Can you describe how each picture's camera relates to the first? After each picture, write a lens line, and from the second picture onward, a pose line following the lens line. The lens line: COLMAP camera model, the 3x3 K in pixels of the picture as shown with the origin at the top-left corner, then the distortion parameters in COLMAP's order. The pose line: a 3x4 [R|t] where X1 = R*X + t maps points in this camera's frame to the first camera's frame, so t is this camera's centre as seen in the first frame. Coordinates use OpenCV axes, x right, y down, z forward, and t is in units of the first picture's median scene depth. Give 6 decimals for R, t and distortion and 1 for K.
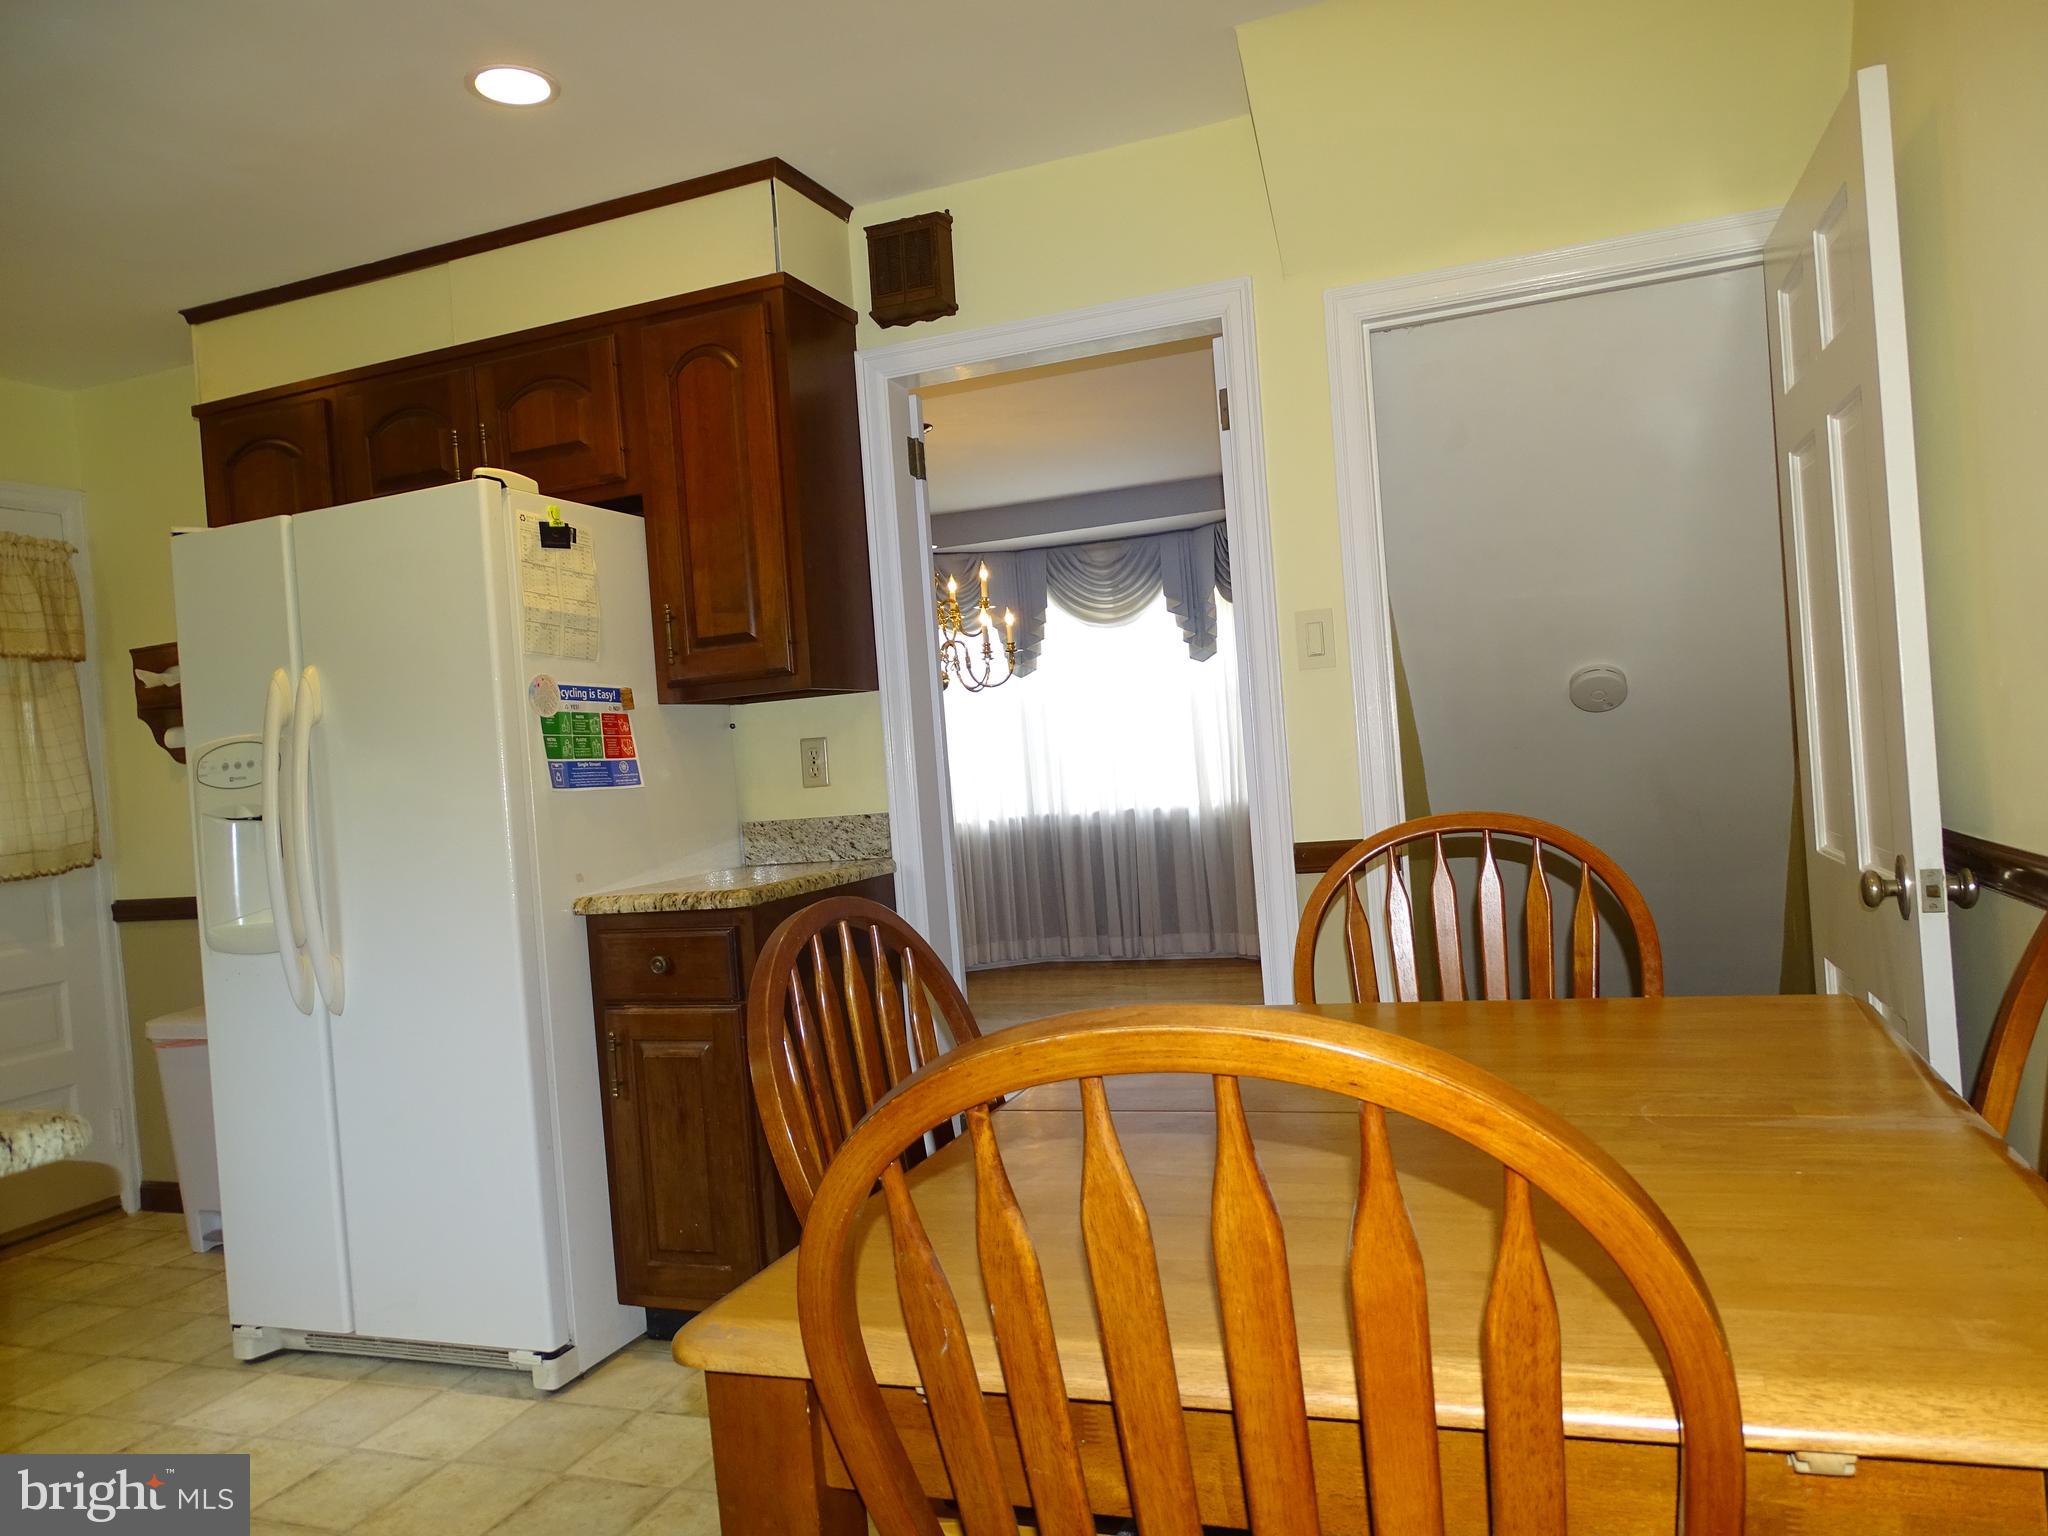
lens RADIAL K [[1453.2, 0, 1022.0], [0, 1453.2, 766.4], [0, 0, 1]] dist [-0.014532, 0.007755]
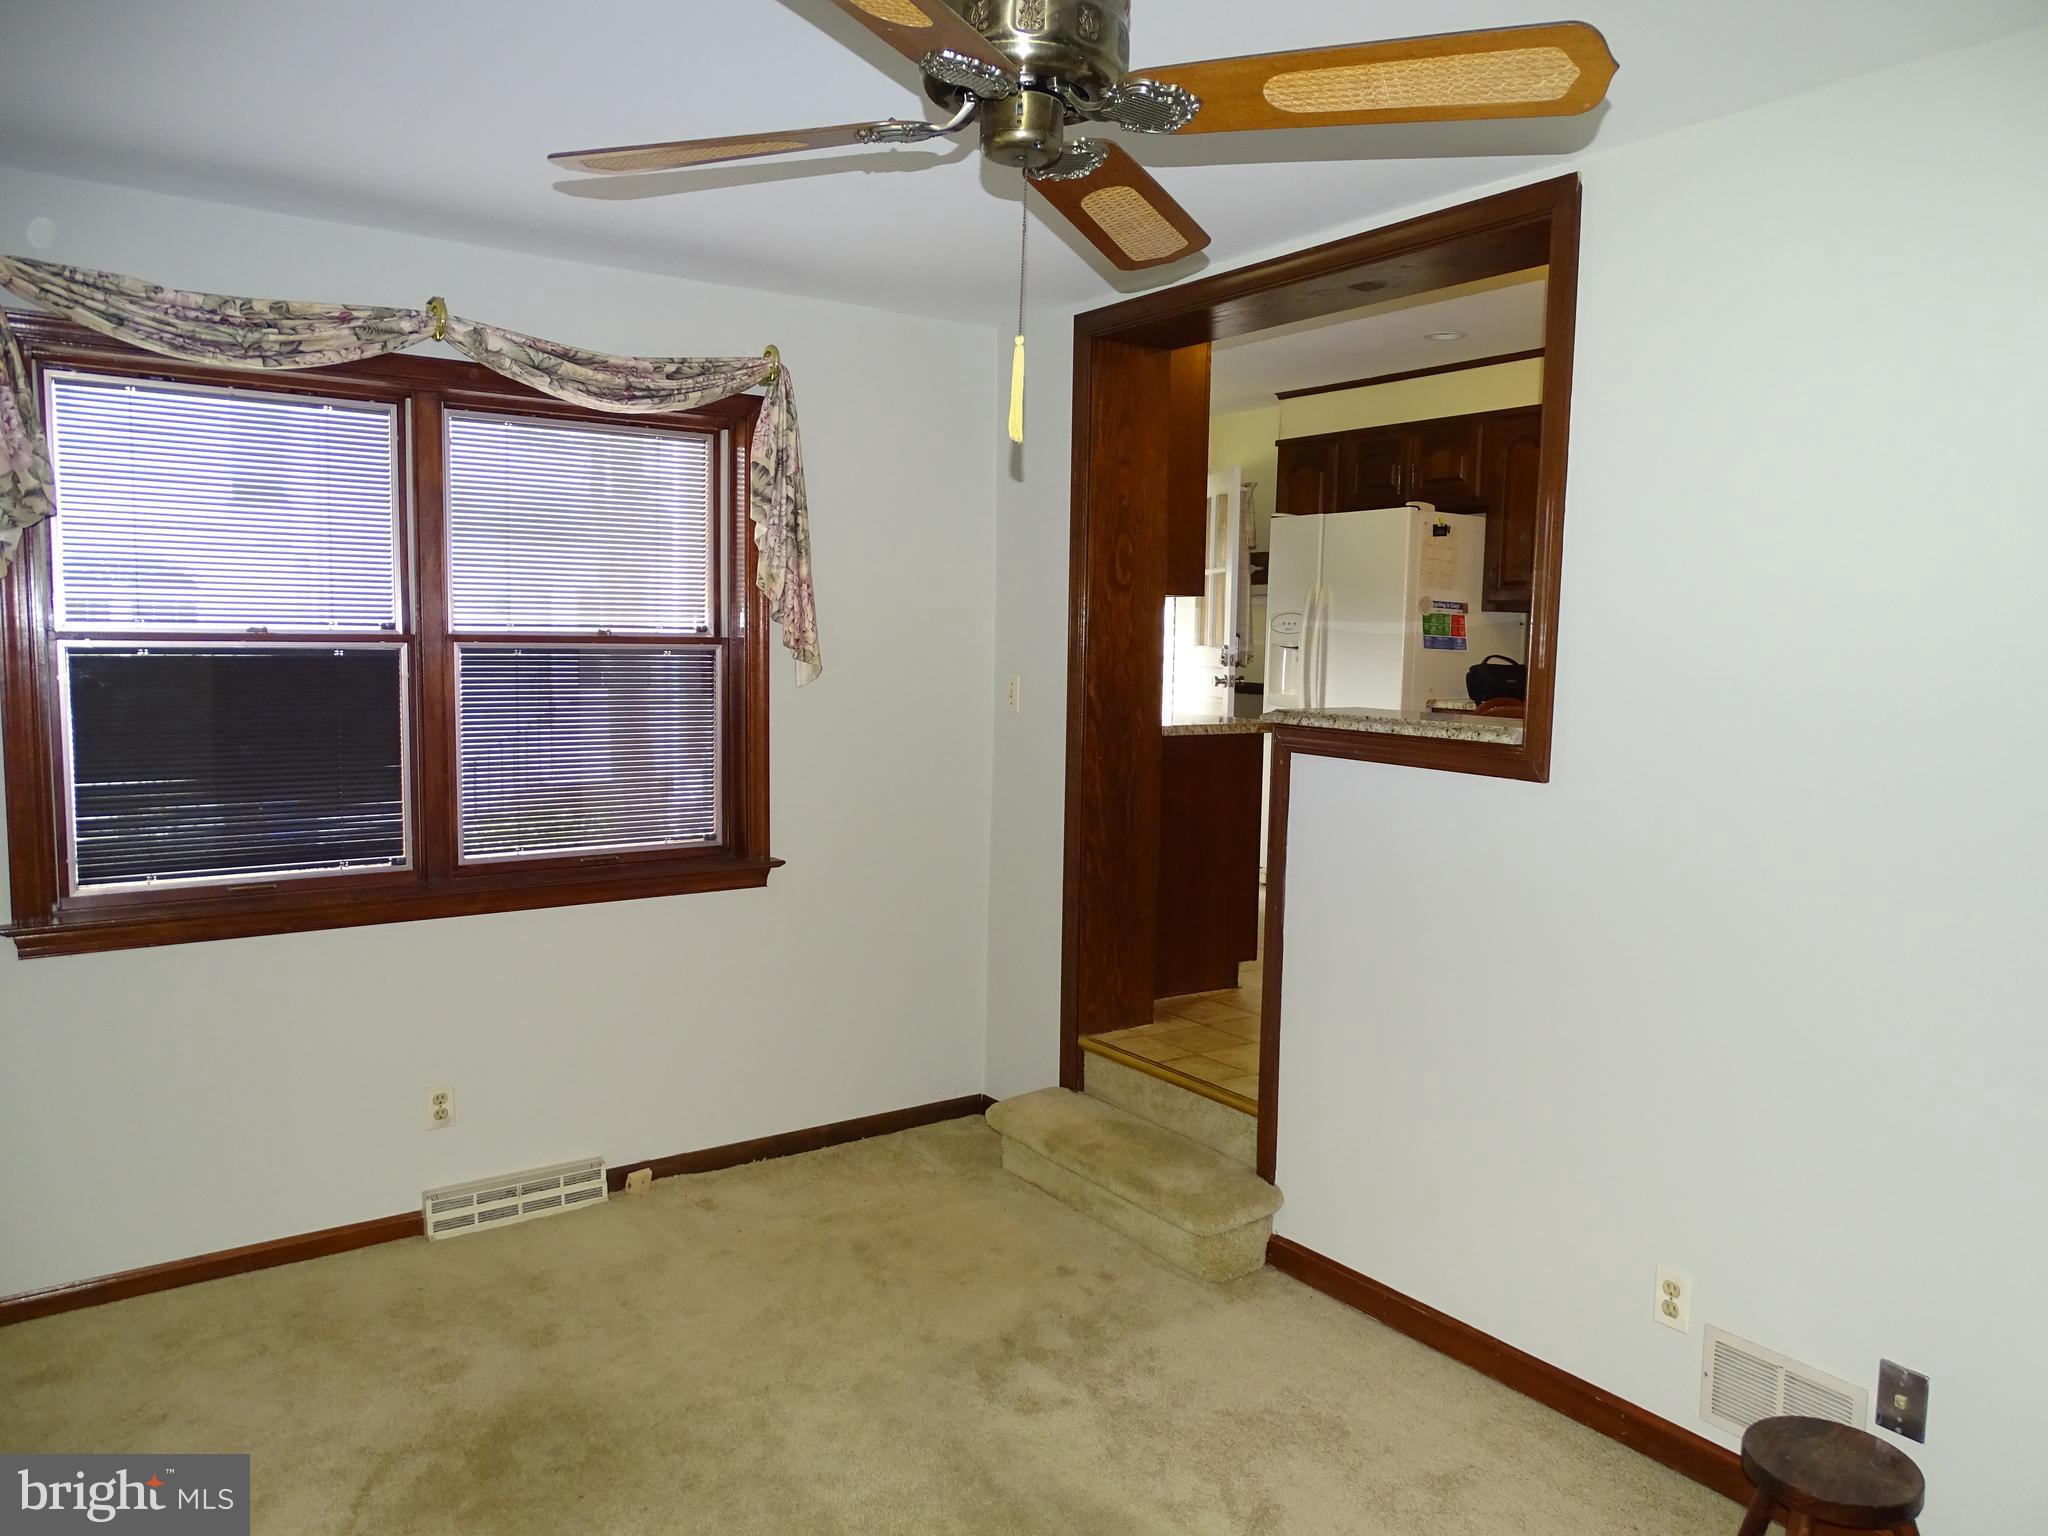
lens RADIAL K [[1453.2, 0, 1024.1], [0, 1453.2, 766.7], [0, 0, 1]] dist [-0.014532, 0.007755]
pose [[0.824071, 0.144796, -0.547668, 0.420493], [-0.087126, 0.987675, 0.130030, -0.042190], [0.559746, -0.059438, 0.826530, -1.204600]]
